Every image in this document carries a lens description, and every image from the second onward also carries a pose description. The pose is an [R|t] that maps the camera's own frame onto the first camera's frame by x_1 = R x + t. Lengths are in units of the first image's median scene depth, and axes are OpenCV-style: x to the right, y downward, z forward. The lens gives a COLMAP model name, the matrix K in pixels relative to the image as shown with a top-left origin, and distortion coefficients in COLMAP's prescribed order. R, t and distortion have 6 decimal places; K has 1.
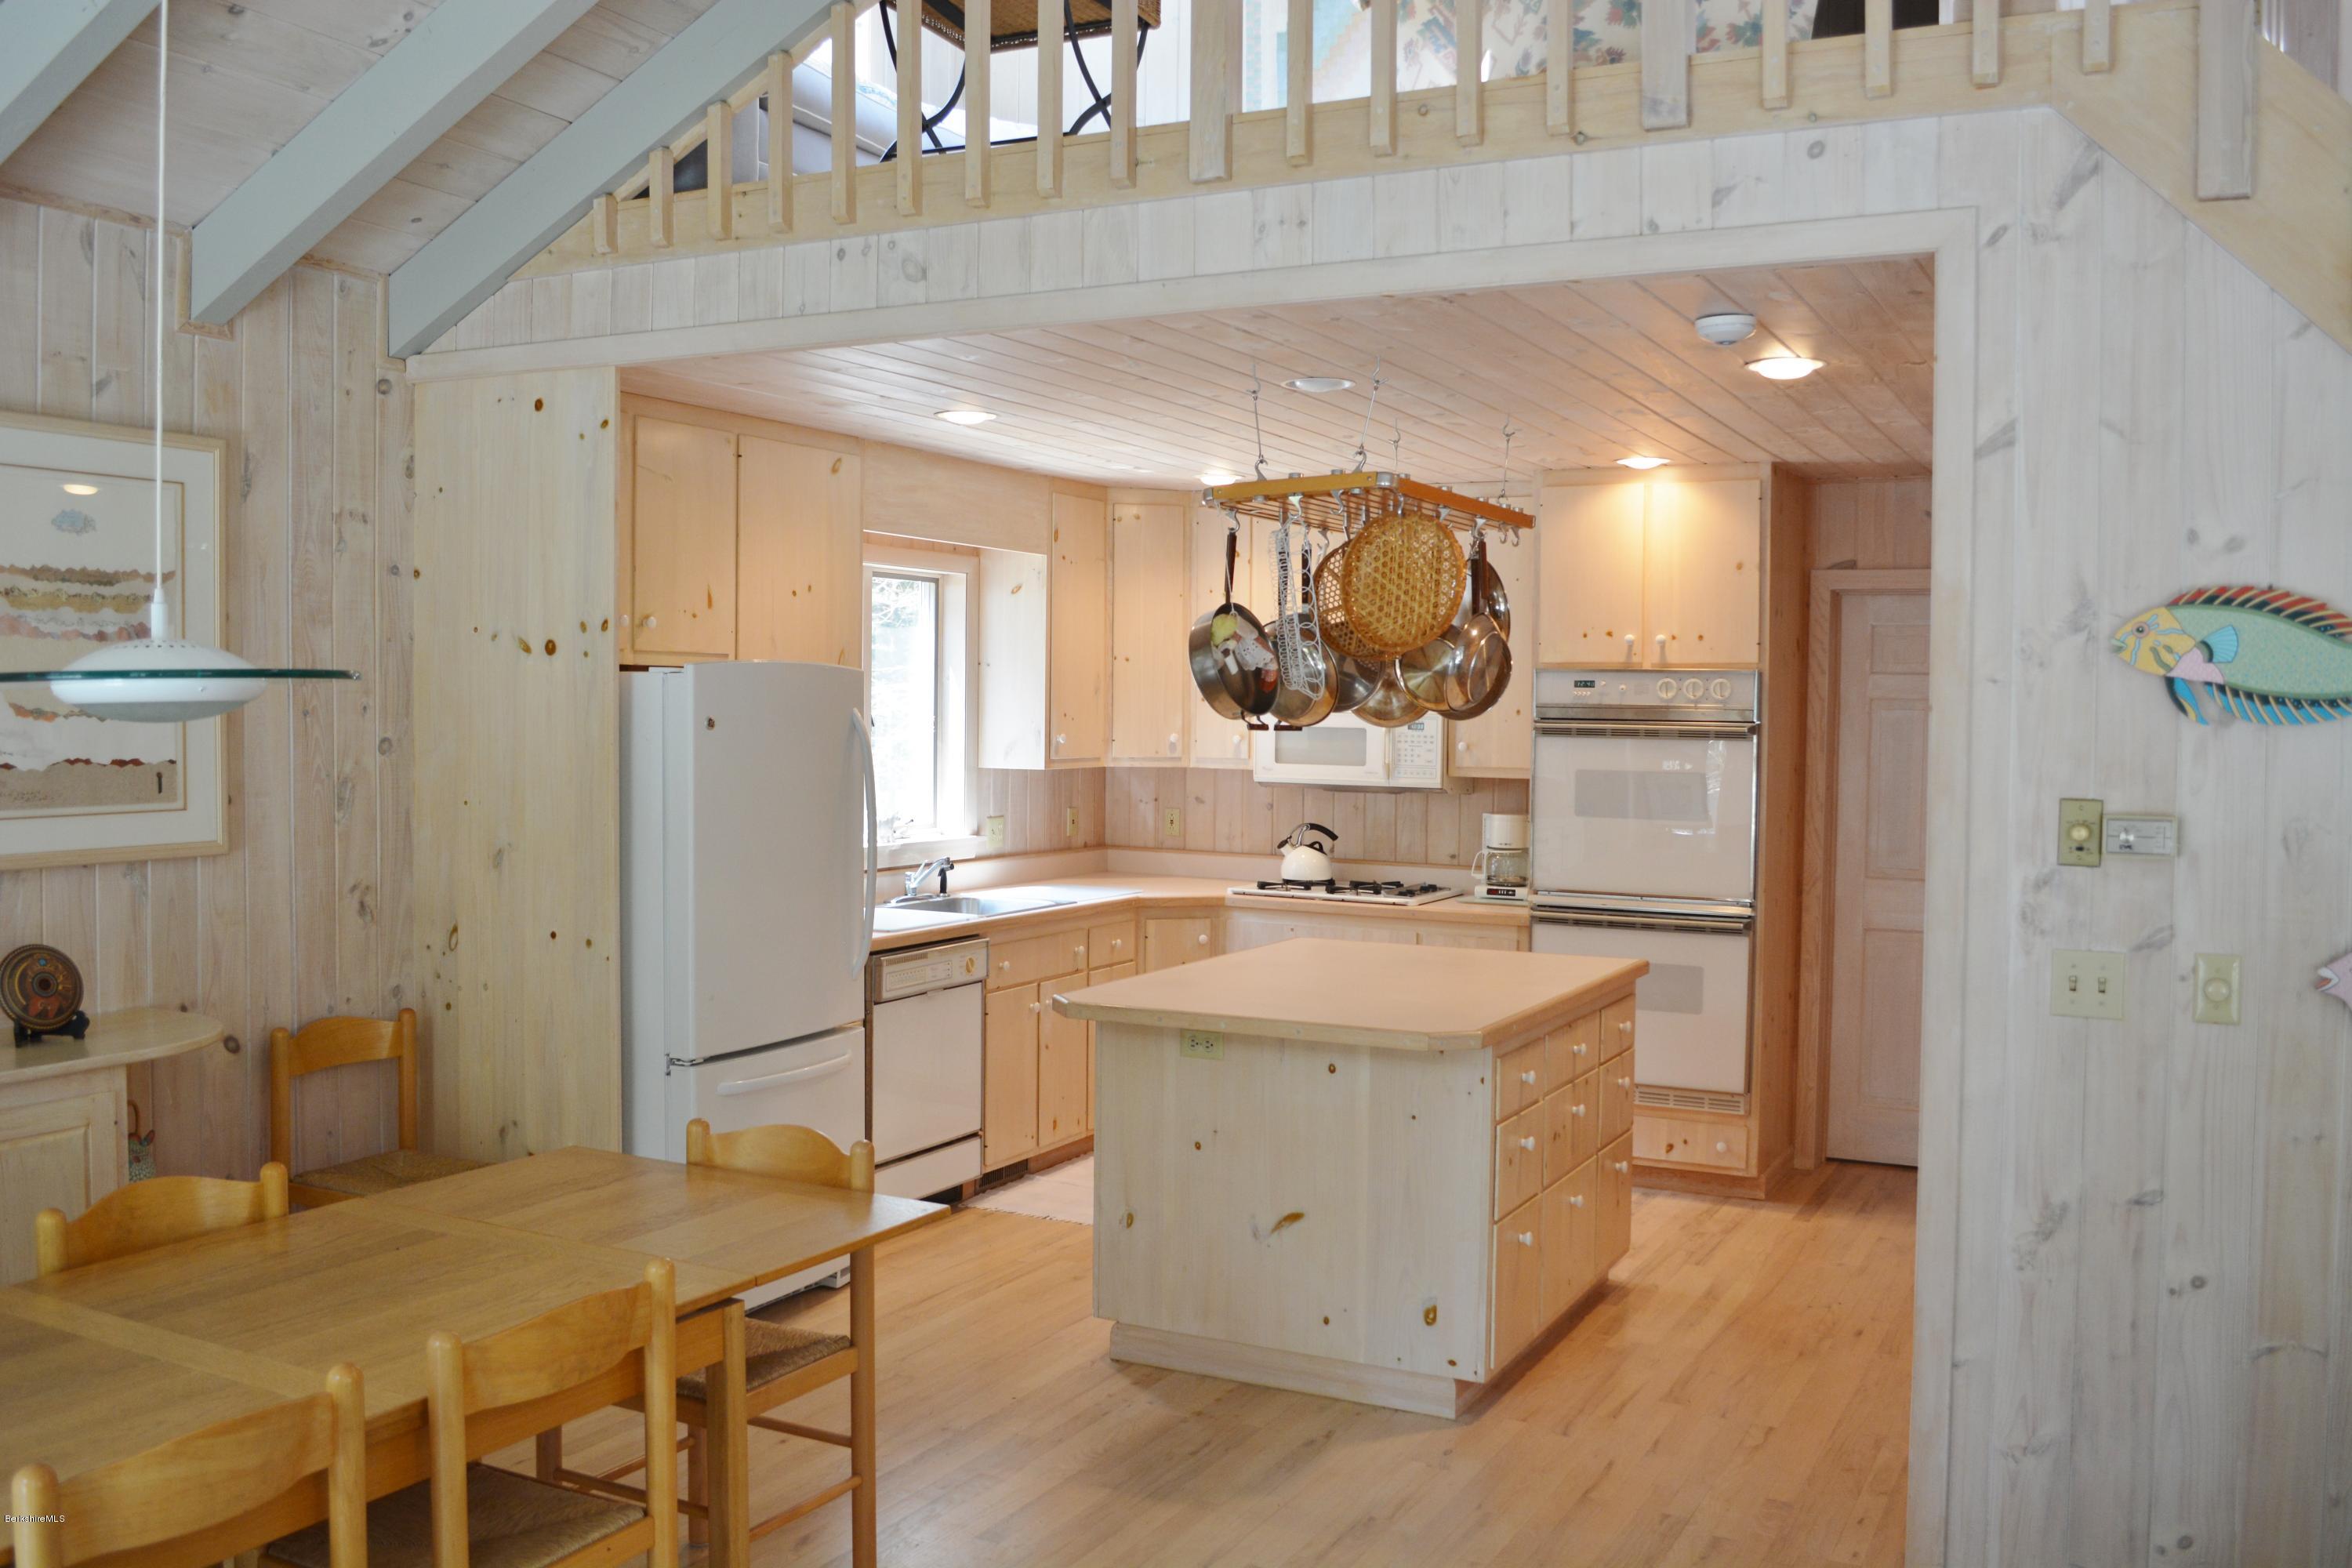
lens RADIAL K [[1984.2, 0, 1176.7], [0, 1984.2, 786.9], [0, 0, 1]] dist [-0.000013, -0.000416]
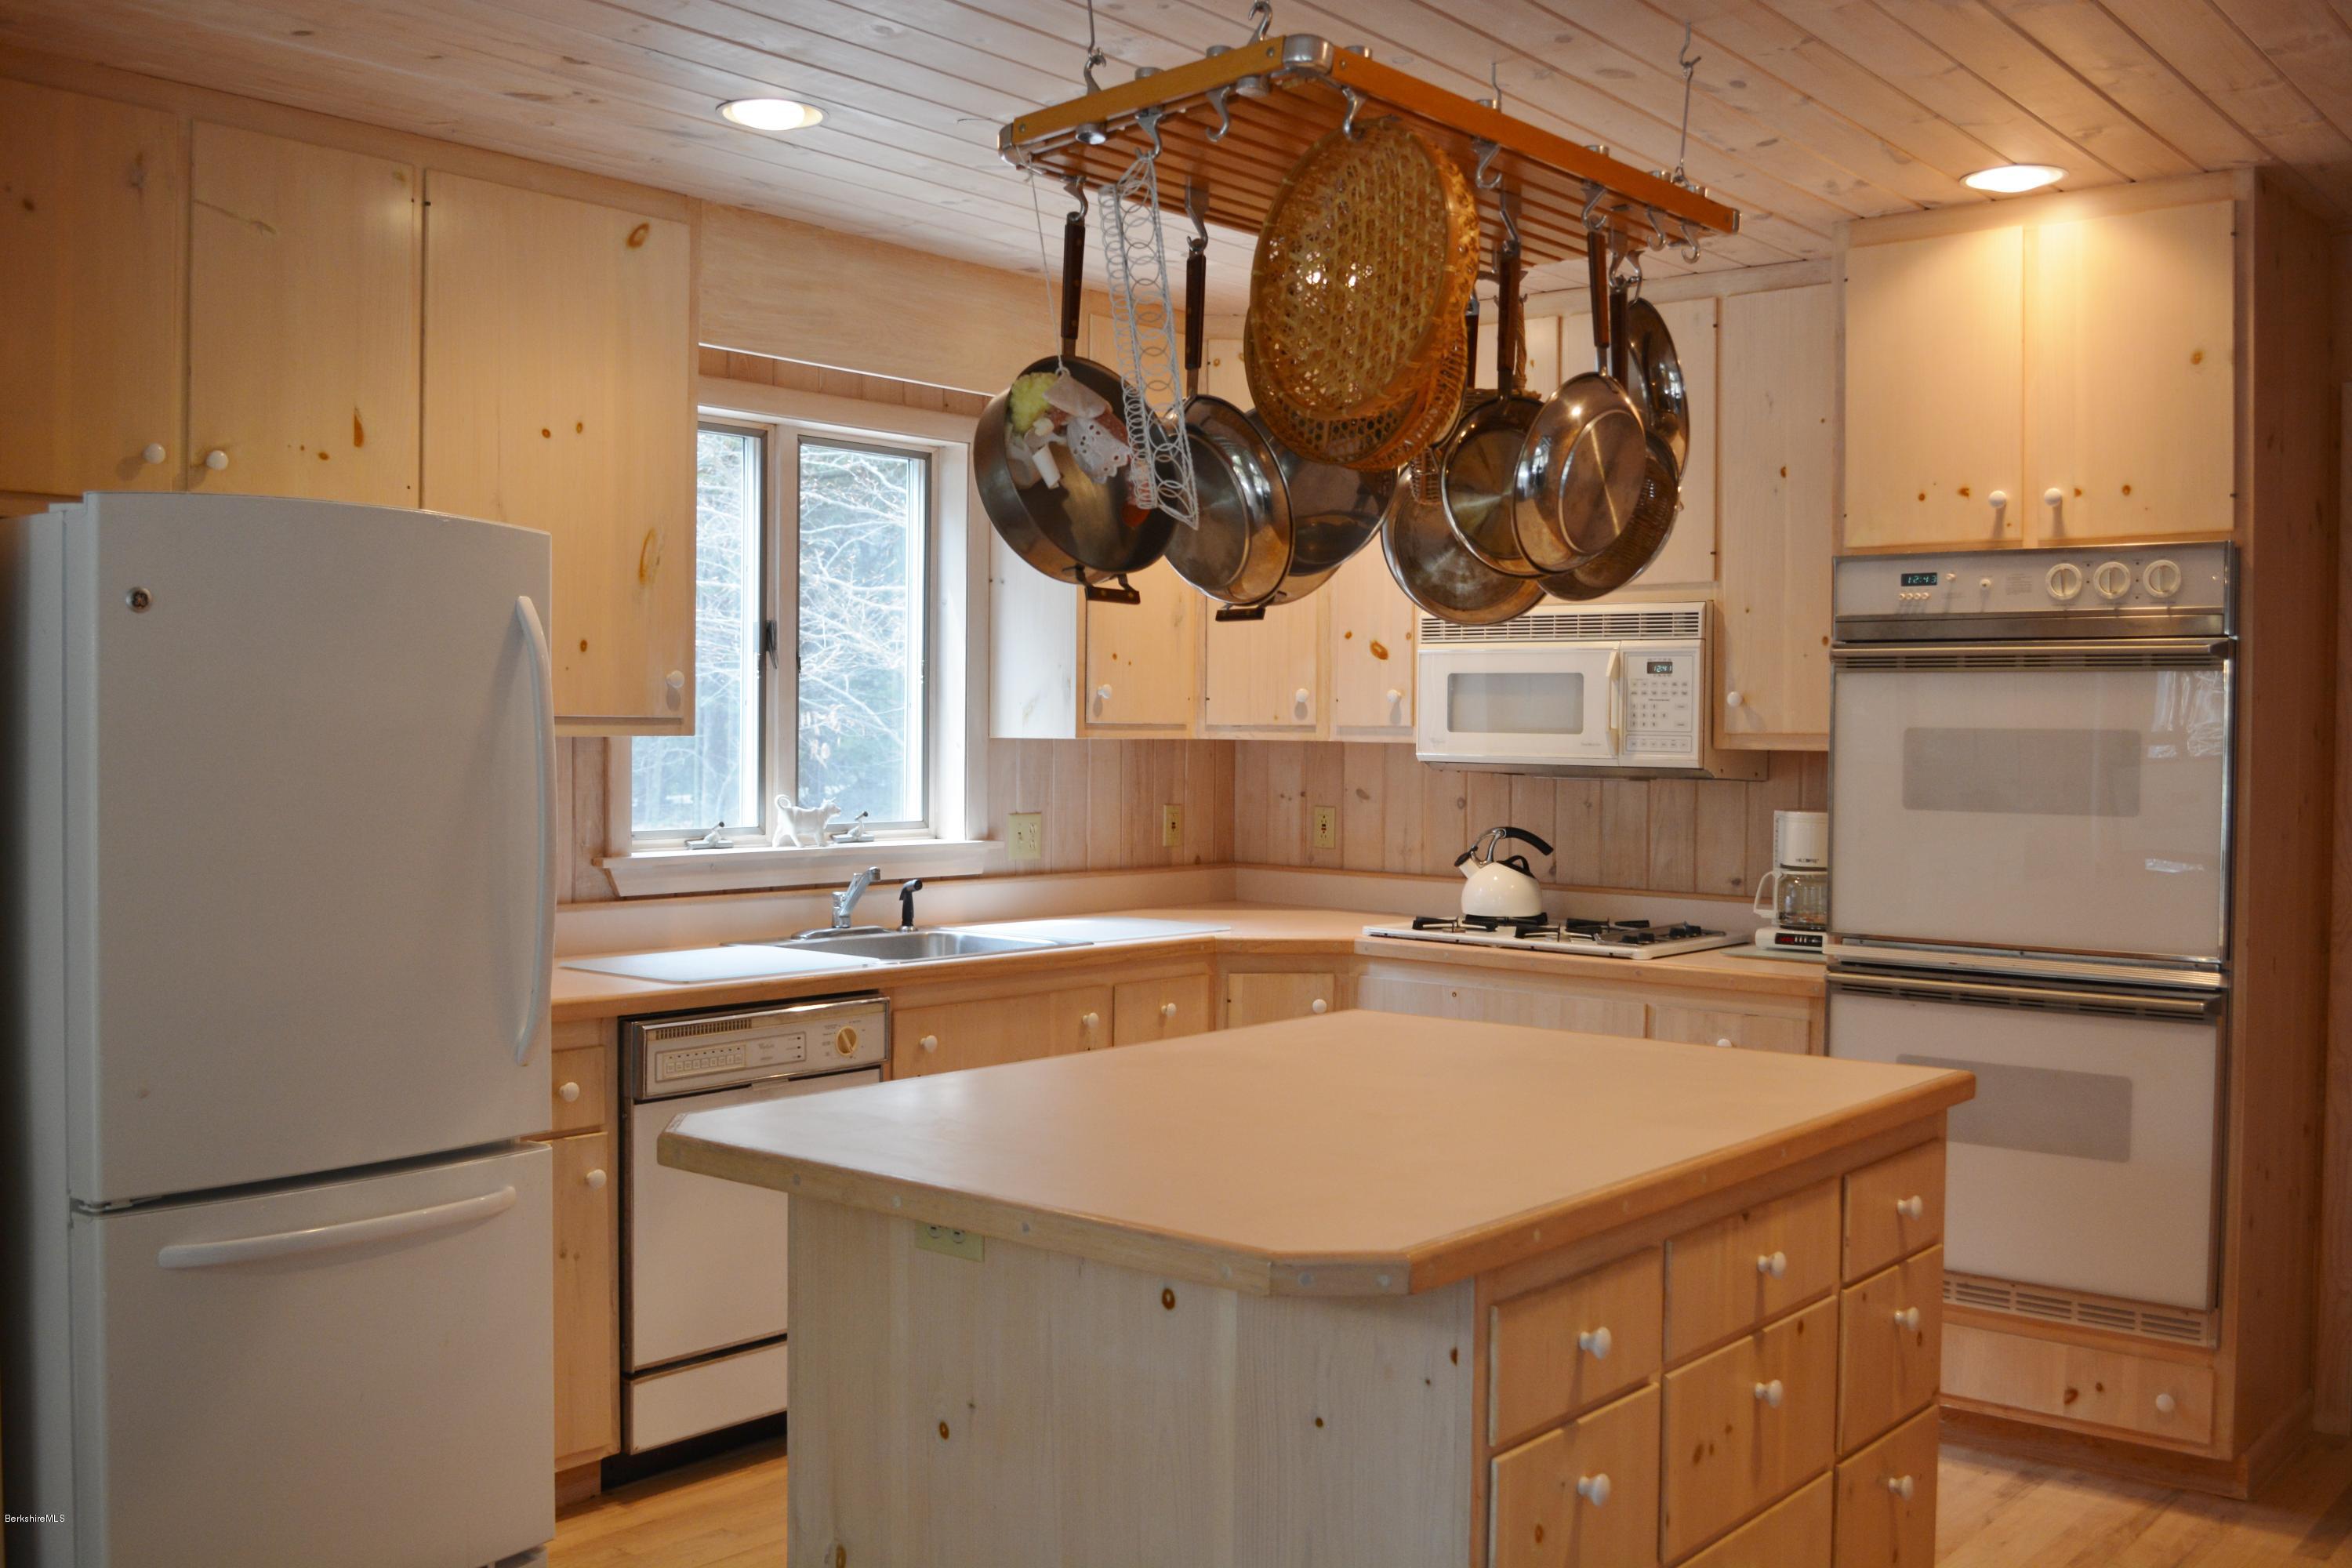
lens RADIAL K [[2172.1, 0, 1175.4], [0, 2172.1, 782.1], [0, 0, 1]] dist [-0.039228, 0.000000]
pose [[0.976607, 0.003205, -0.215006, 0.129815], [-0.007373, 0.999800, -0.018586, 0.020306], [0.214904, 0.019737, 0.976436, 0.342155]]
